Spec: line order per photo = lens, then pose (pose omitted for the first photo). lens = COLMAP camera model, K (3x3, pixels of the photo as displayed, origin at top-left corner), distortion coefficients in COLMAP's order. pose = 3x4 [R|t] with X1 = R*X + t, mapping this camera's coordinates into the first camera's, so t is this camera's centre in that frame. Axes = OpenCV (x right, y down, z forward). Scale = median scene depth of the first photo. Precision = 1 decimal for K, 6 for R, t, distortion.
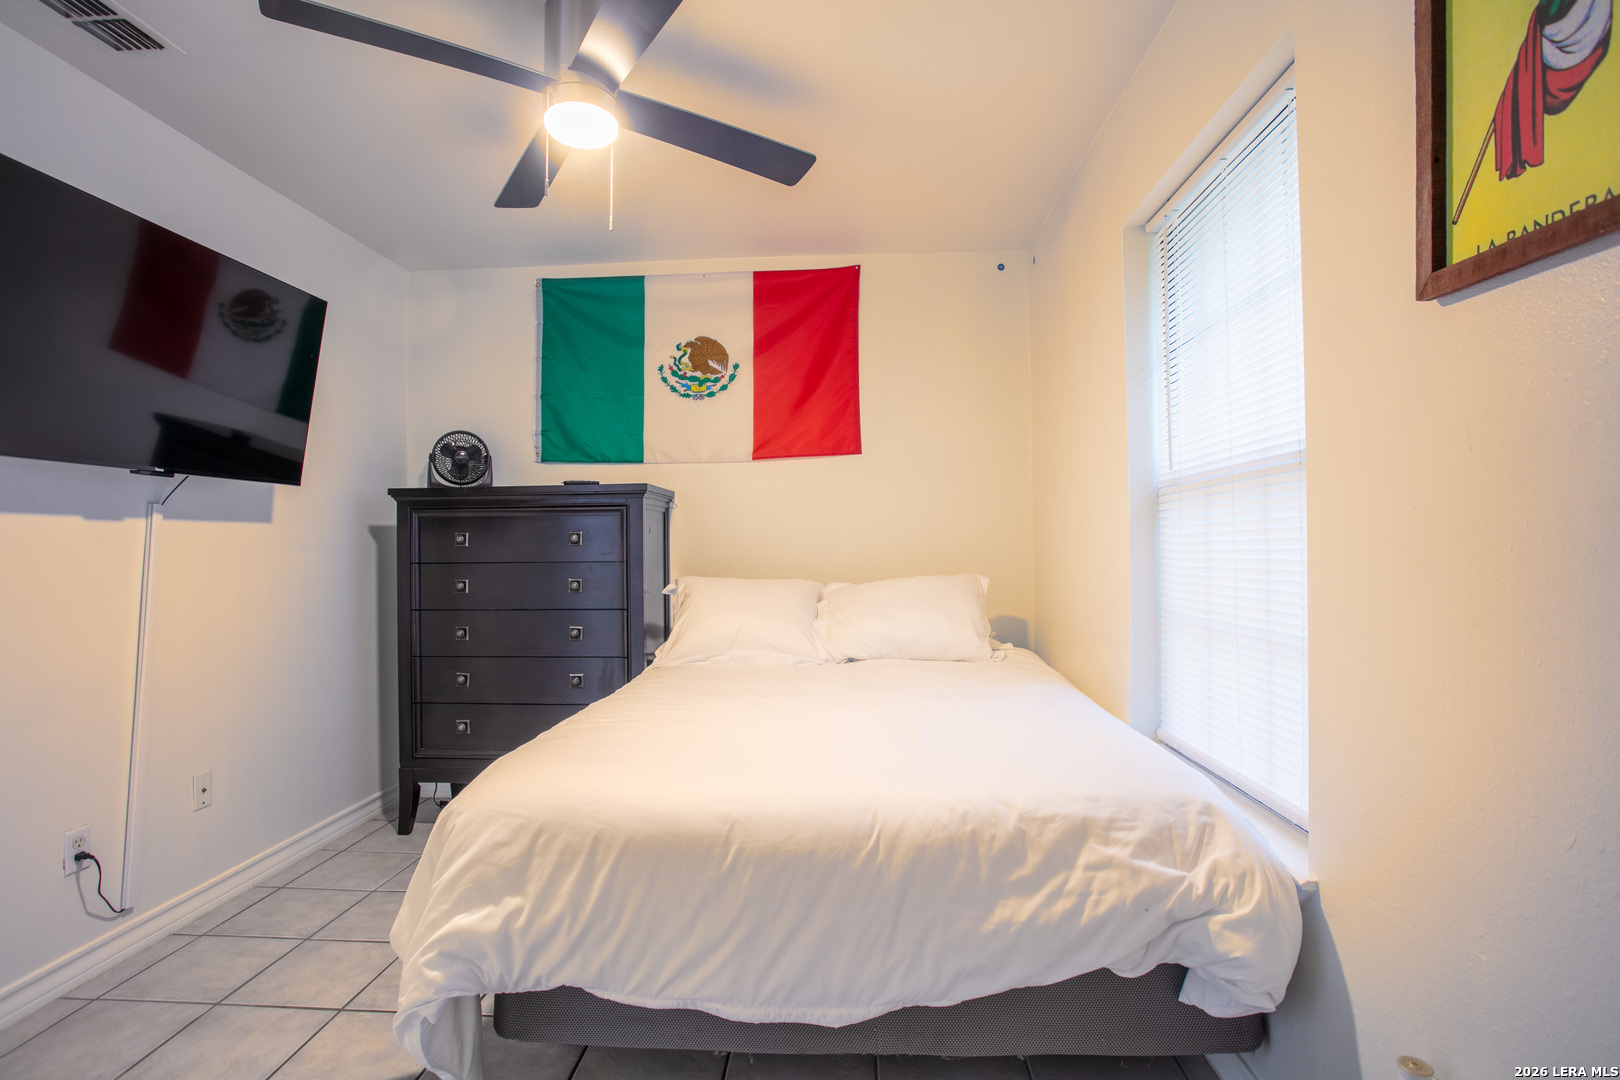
lens RADIAL K [[789.7, 0, 803.9], [0, 789.7, 541.8], [0, 0, 1]] dist [-0.055408, 0.019020]
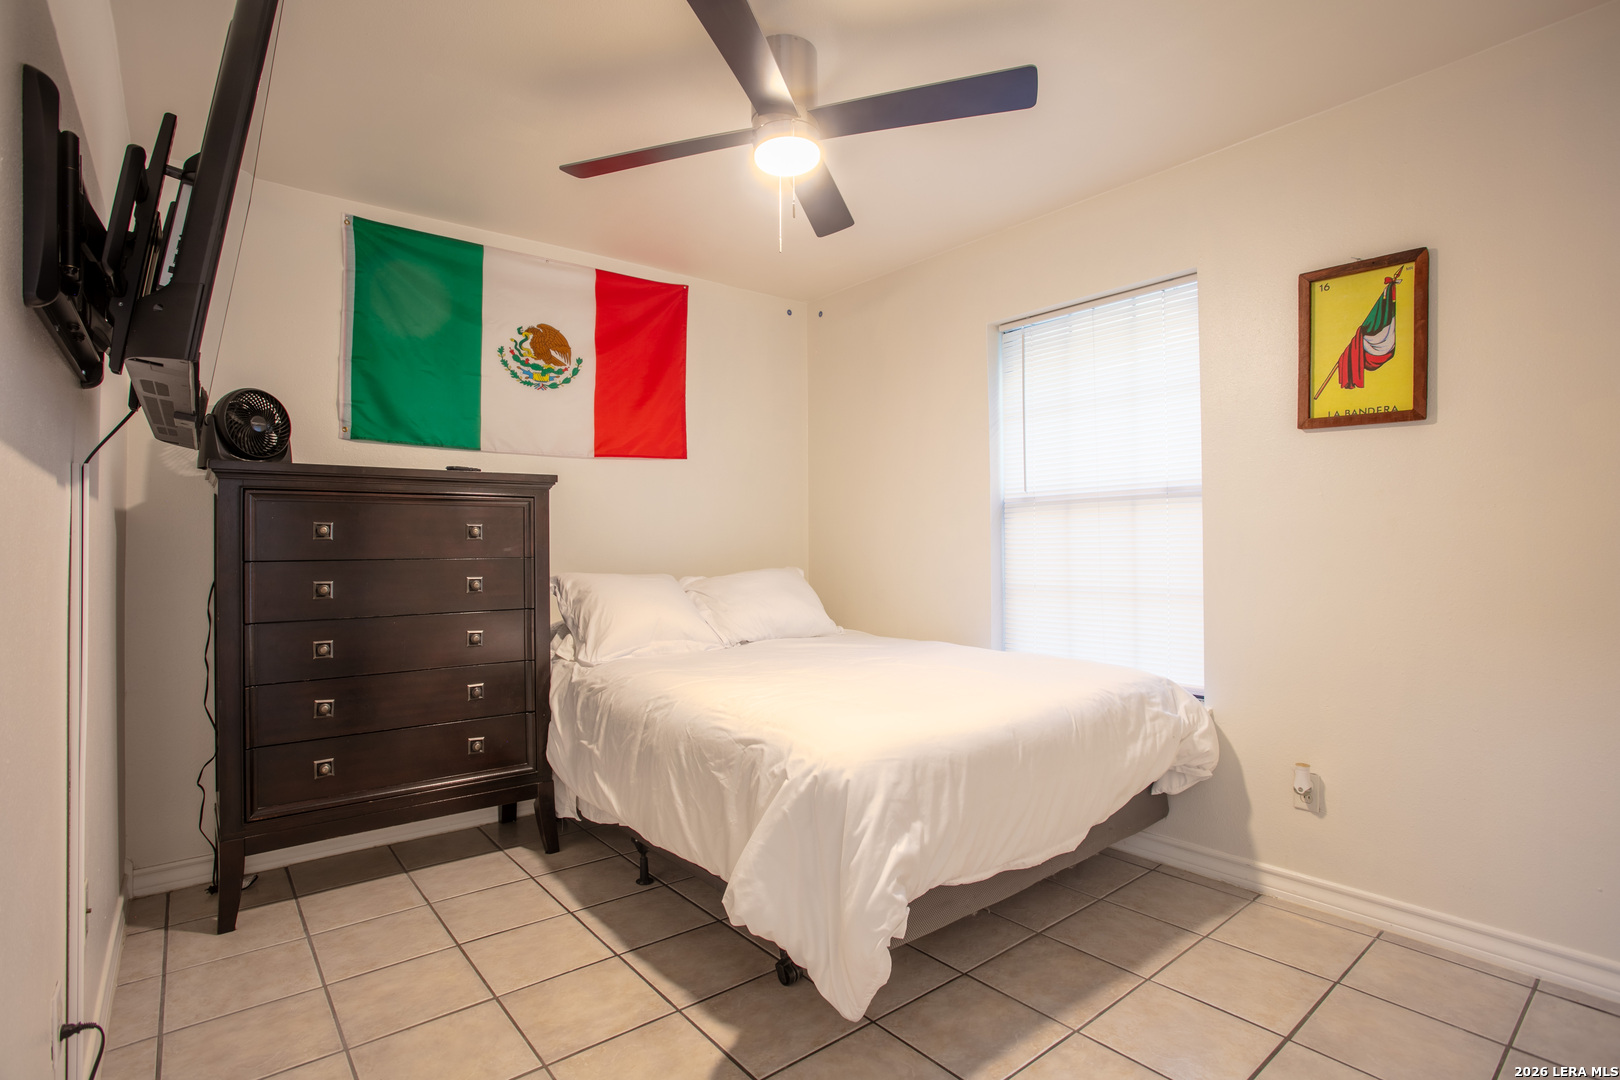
lens RADIAL K [[789.7, 0, 801.1], [0, 789.7, 542.5], [0, 0, 1]] dist [-0.055408, 0.019020]
pose [[0.741473, 0.006443, 0.670952, -0.539242], [-0.001124, 0.999964, -0.008361, 0.012814], [-0.670982, 0.005445, 0.741453, 0.085236]]
